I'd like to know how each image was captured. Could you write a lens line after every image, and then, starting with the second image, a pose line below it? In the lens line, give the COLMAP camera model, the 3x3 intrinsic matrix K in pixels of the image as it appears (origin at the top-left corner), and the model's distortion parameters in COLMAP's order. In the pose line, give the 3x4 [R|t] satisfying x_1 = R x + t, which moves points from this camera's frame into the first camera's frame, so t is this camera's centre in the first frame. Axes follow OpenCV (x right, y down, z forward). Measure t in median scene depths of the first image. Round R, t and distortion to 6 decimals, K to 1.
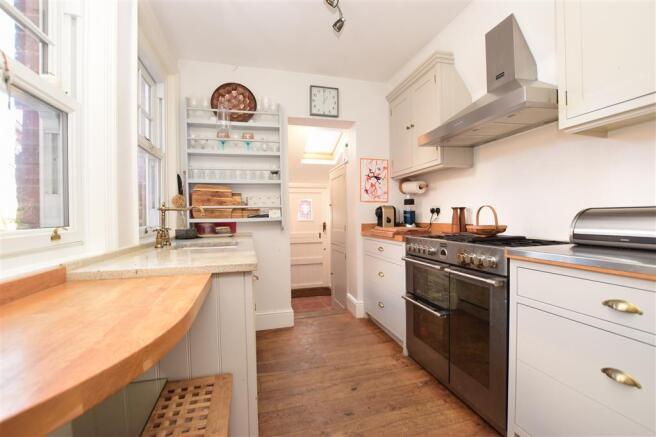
lens RADIAL K [[293.8, 0, 329.9], [0, 293.8, 220.0], [0, 0, 1]] dist [-0.029007, 0.001488]
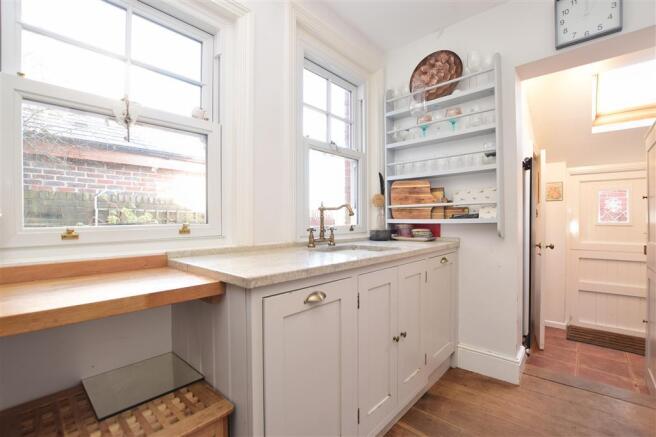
lens RADIAL K [[293.8, 0, 331.4], [0, 293.8, 220.6], [0, 0, 1]] dist [-0.029007, 0.001488]
pose [[0.534482, 0.015898, -0.845030, 0.205273], [-0.014796, 0.999846, 0.009452, -0.004898], [0.845050, 0.007451, 0.534635, 0.326801]]
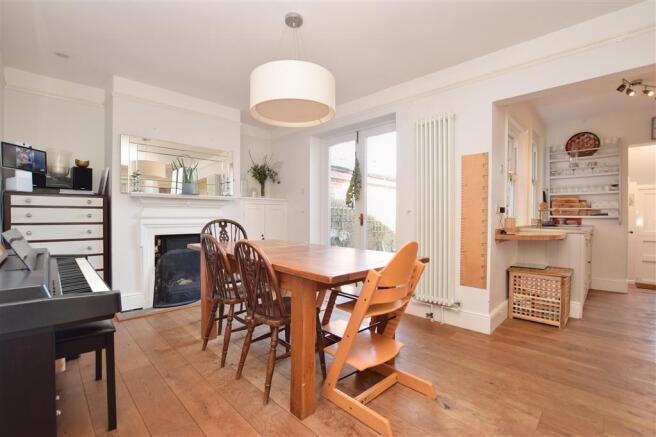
lens RADIAL K [[293.8, 0, 328.6], [0, 293.8, 223.0], [0, 0, 1]] dist [-0.029007, 0.001488]
pose [[0.483612, 0.033079, -0.874657, 0.398777], [-0.021398, 0.999434, 0.025966, 0.022942], [0.875021, 0.006159, 0.484046, -1.006266]]
